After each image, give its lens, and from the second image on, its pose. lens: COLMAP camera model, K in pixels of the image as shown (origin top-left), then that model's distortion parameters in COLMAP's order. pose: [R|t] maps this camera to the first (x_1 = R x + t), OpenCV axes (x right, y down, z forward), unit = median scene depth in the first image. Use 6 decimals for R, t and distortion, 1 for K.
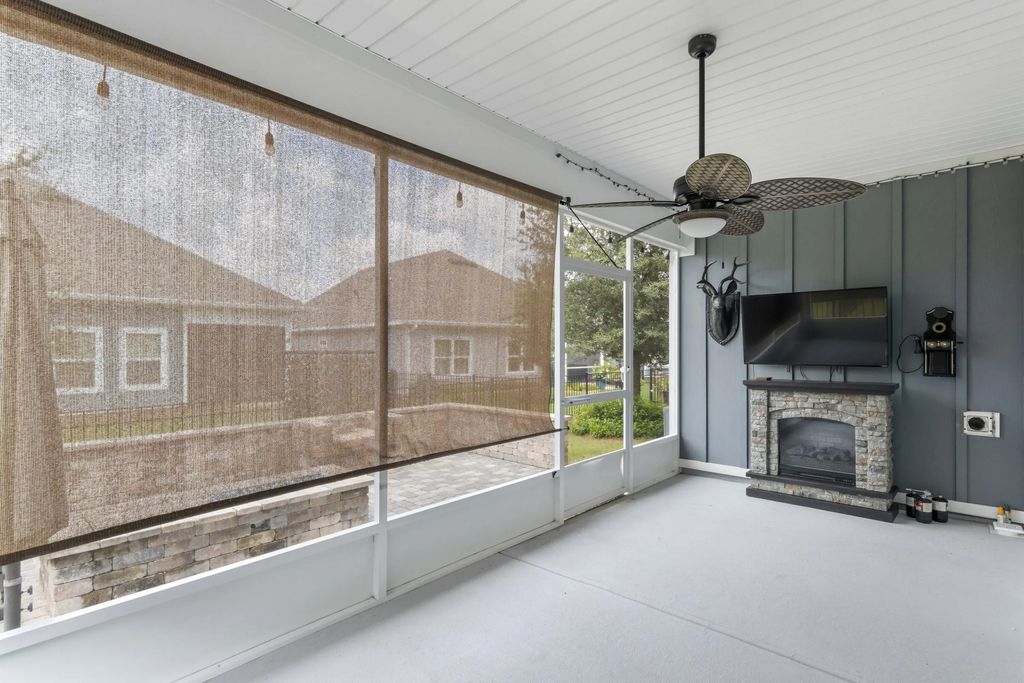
lens RADIAL K [[507.0, 0, 511.1], [0, 507.0, 343.8], [0, 0, 1]] dist [0.004955, -0.001935]
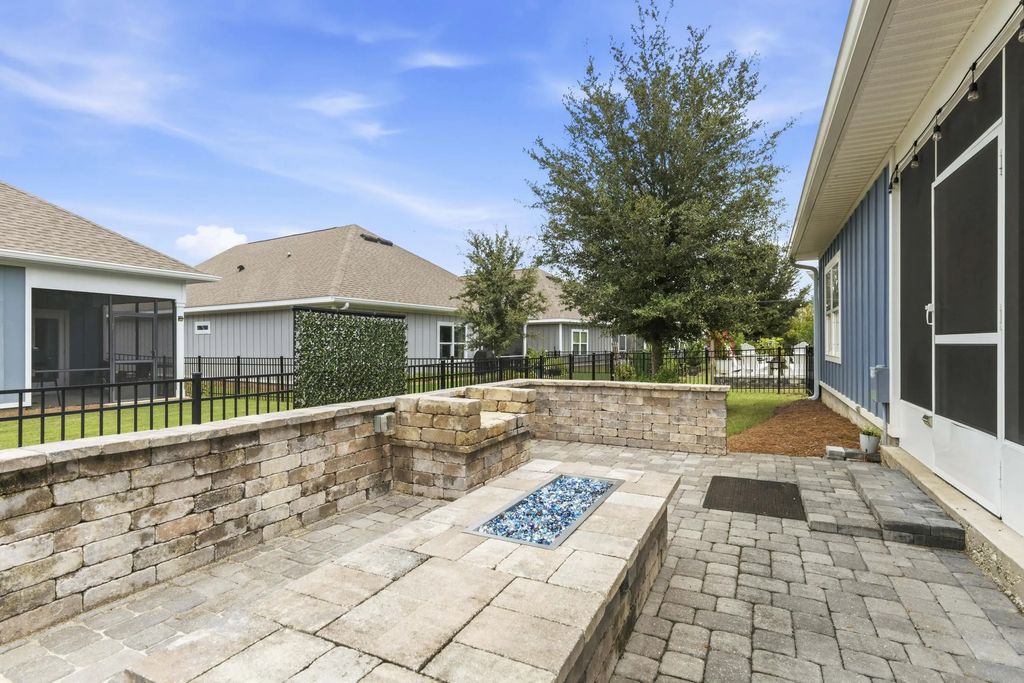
lens RADIAL K [[507.0, 0, 515.2], [0, 507.0, 342.3], [0, 0, 1]] dist [0.004955, -0.001935]
pose [[0.961184, 0.002526, 0.275898, -0.522797], [-0.002589, 0.999997, -0.000137, 0.090789], [-0.275897, -0.000583, 0.961187, 0.395268]]
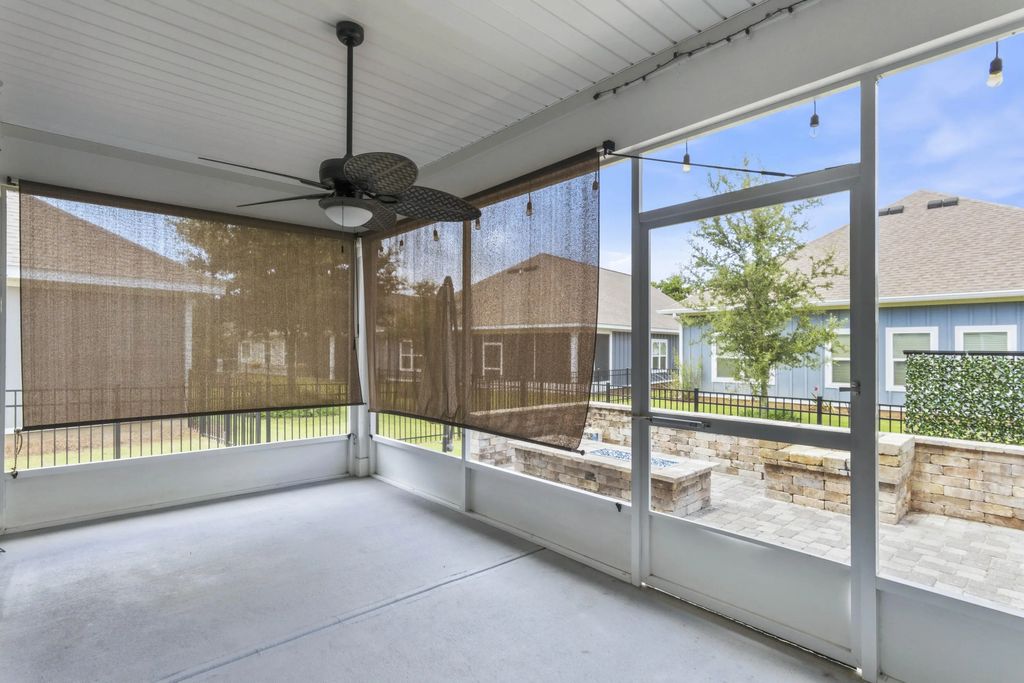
lens RADIAL K [[507.0, 0, 516.1], [0, 507.0, 344.8], [0, 0, 1]] dist [0.004955, -0.001935]
pose [[-0.098633, -0.004250, -0.995115, 0.630796], [0.001101, 0.999990, -0.004380, 0.012186], [0.995123, -0.001527, -0.098627, 0.676775]]
